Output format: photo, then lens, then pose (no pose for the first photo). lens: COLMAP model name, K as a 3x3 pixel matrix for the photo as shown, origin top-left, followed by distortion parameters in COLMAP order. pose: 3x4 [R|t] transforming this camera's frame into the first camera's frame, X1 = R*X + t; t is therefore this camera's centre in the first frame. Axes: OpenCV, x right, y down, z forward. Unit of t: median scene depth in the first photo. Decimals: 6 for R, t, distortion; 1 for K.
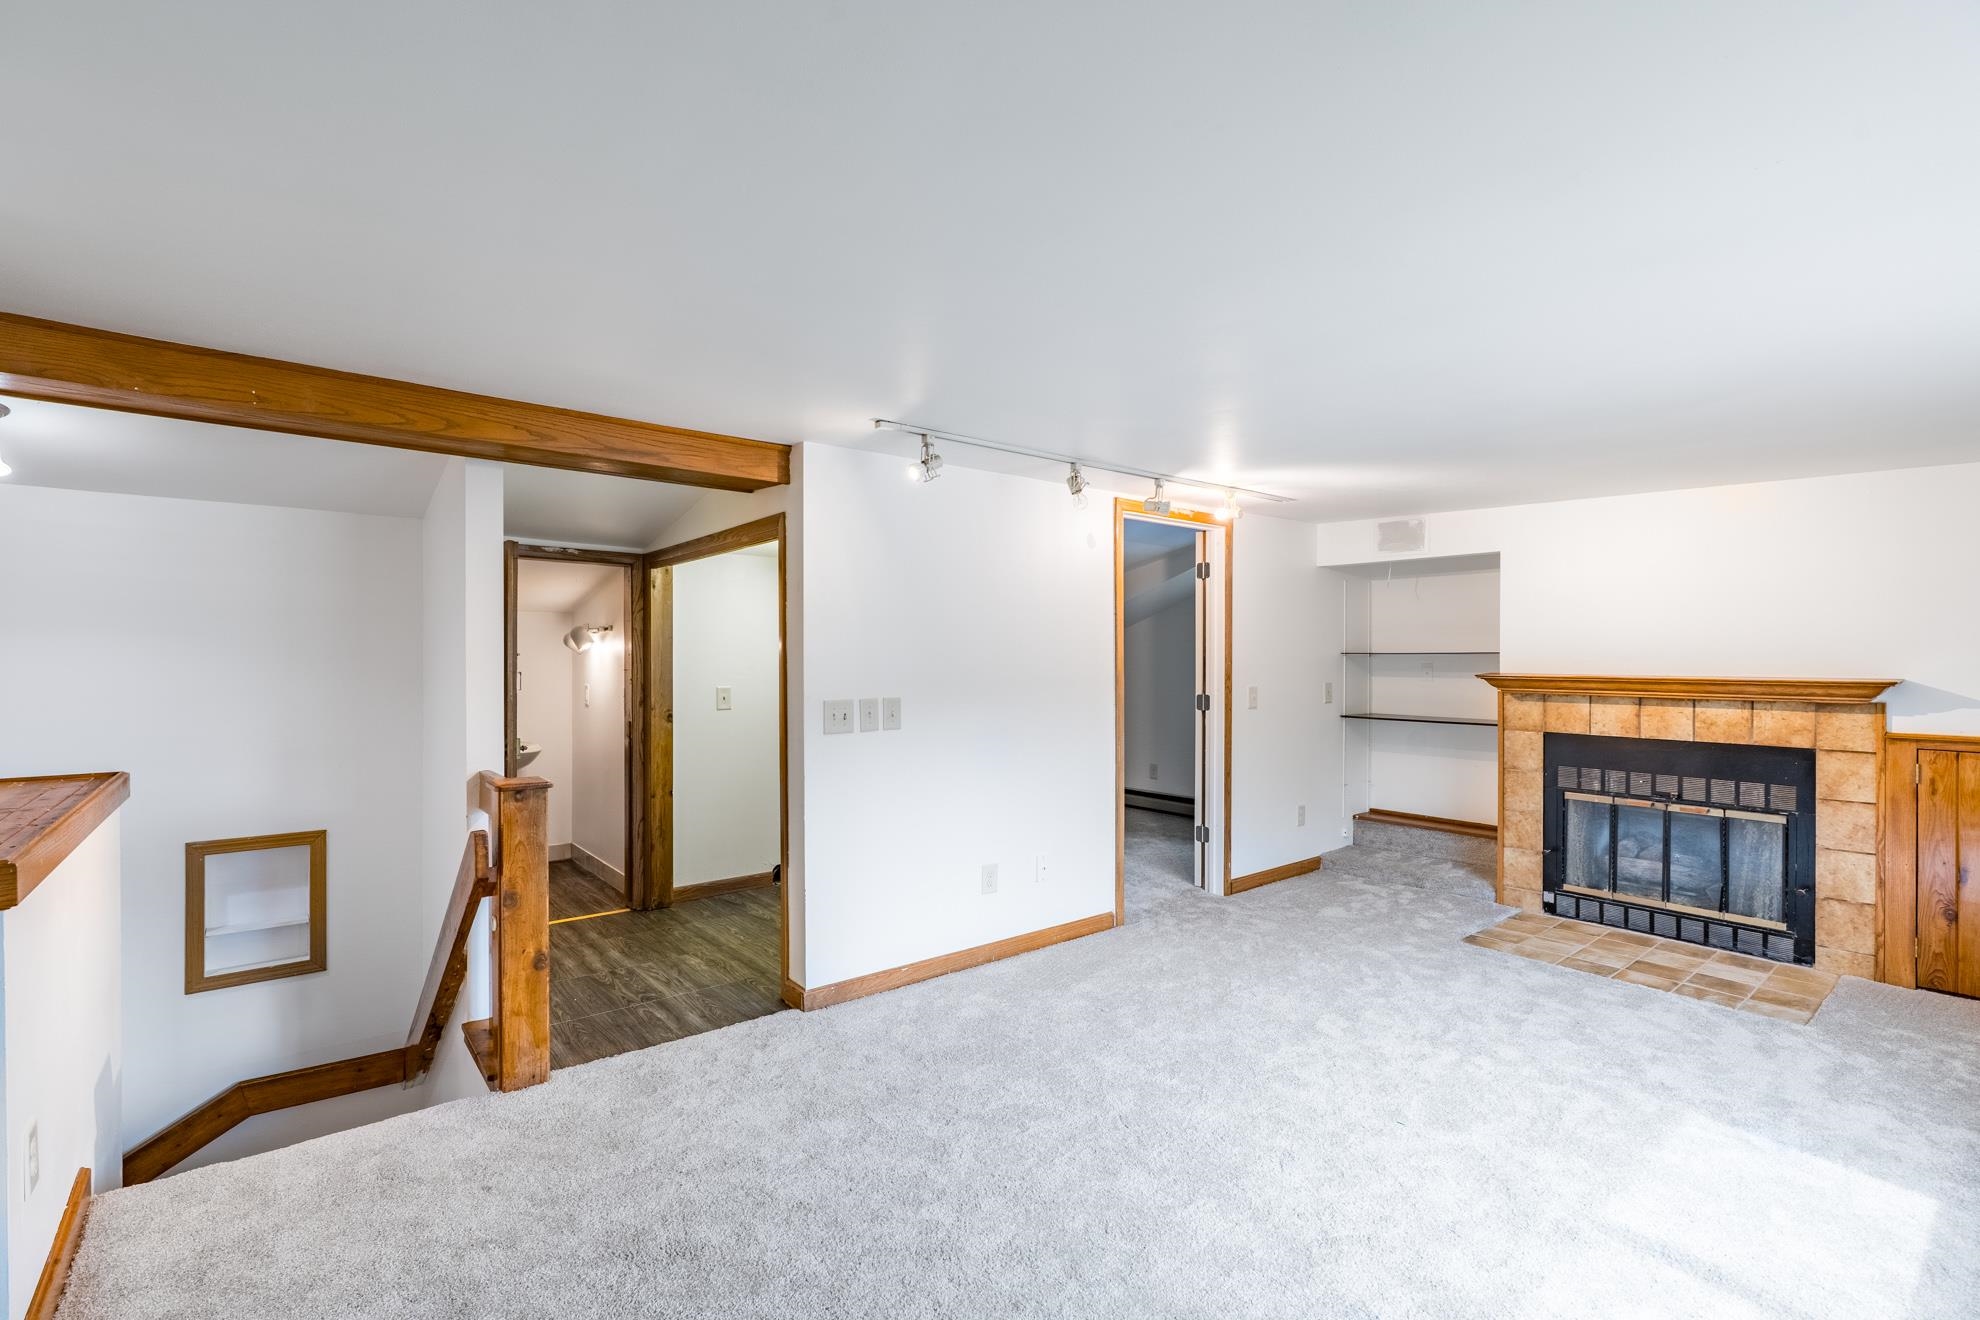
lens RADIAL K [[905.5, 0, 976.8], [0, 905.5, 657.0], [0, 0, 1]] dist [-0.005114, 0.000149]
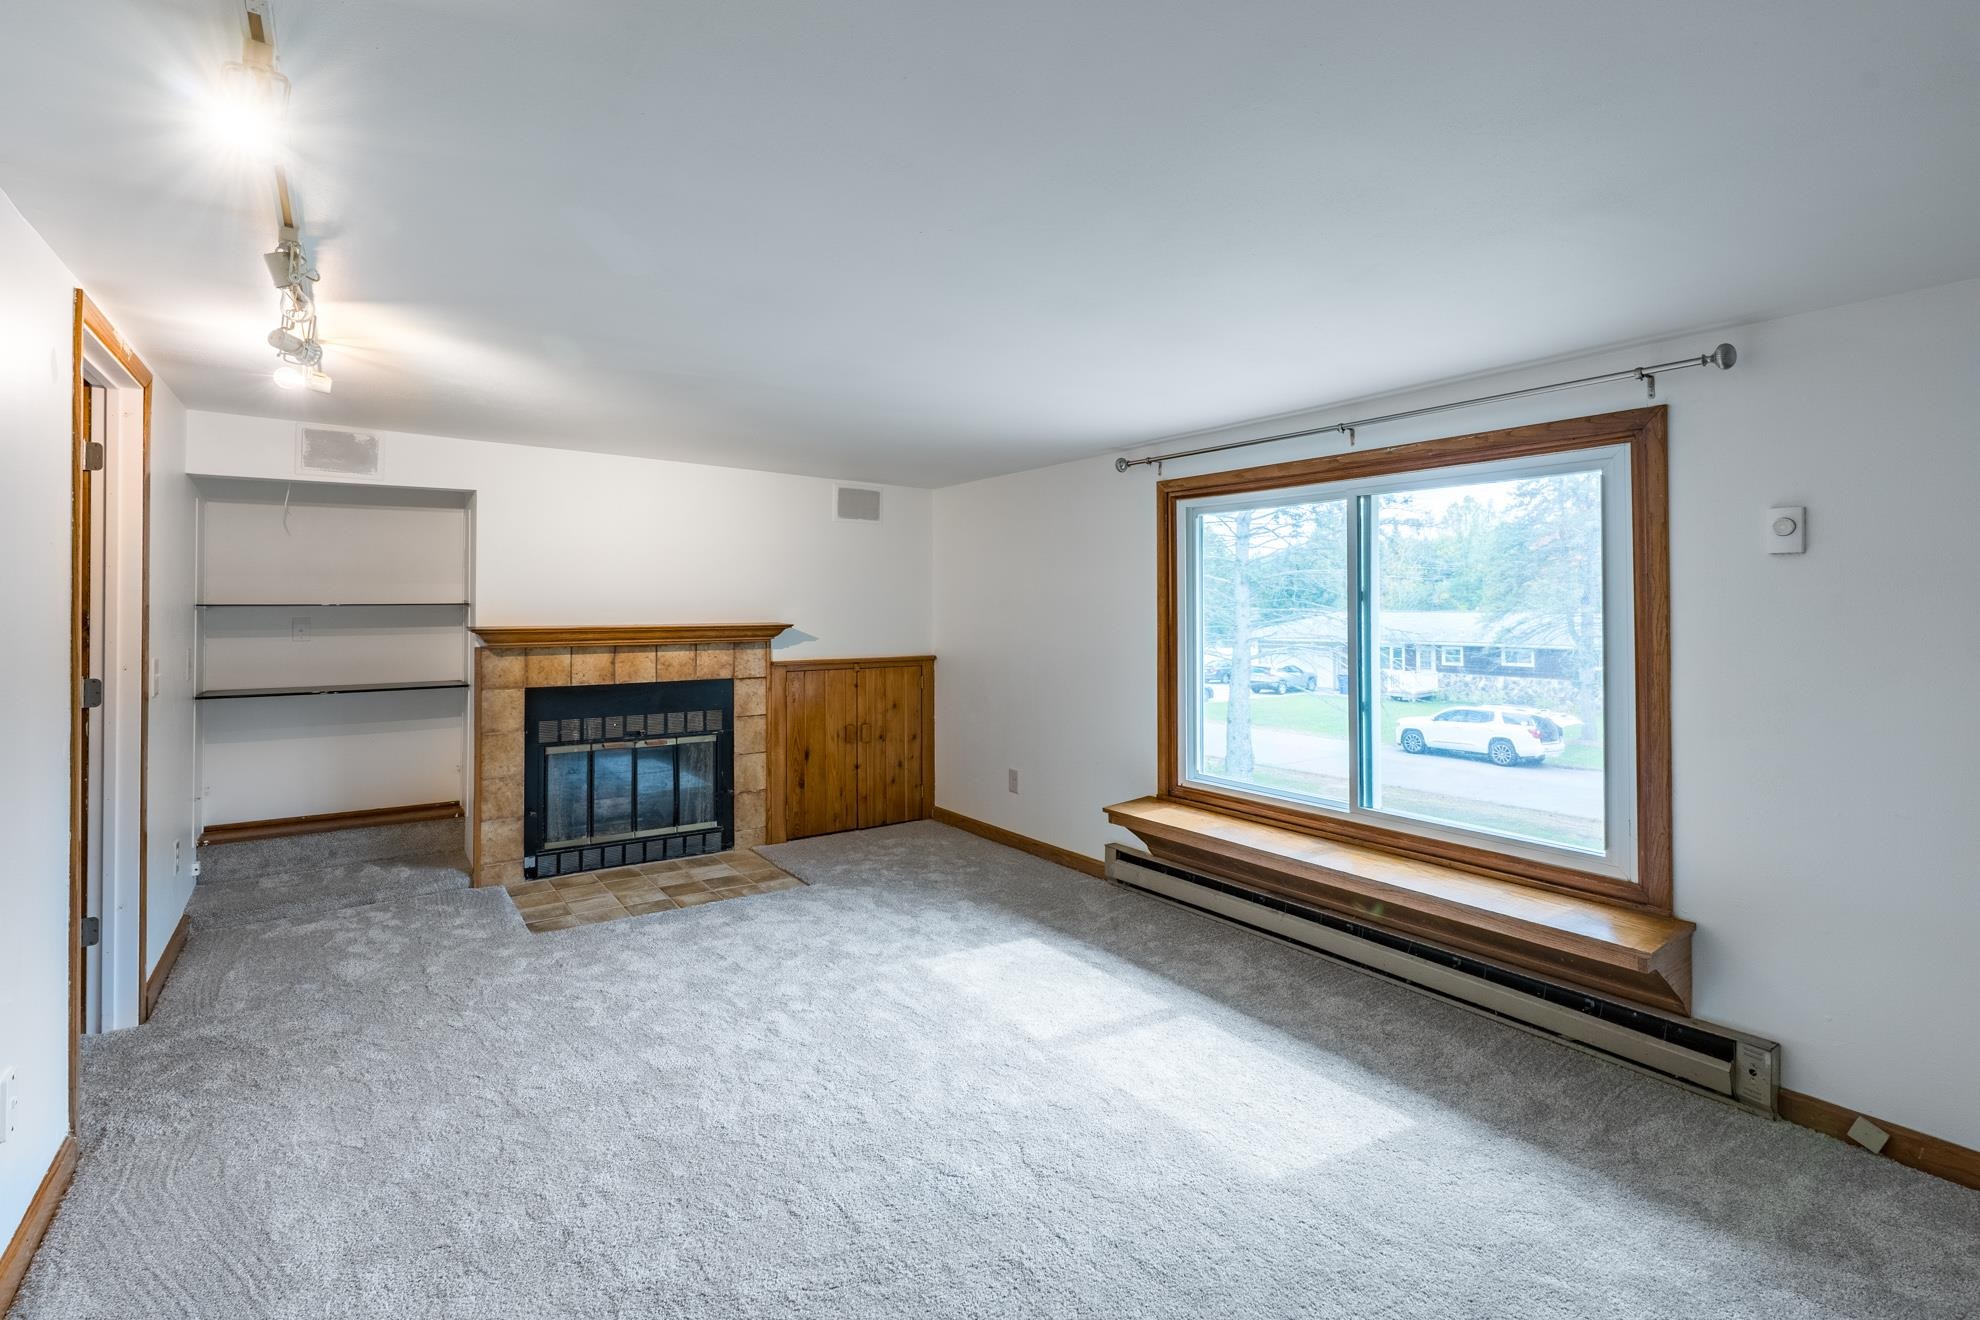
lens RADIAL K [[905.5, 0, 1001.7], [0, 905.5, 584.6], [0, 0, 1]] dist [-0.005114, 0.000149]
pose [[0.081415, 0.022013, 0.996437, -0.281766], [0.005681, 0.999730, -0.022550, -0.000595], [-0.996664, 0.007497, 0.081268, 0.436989]]
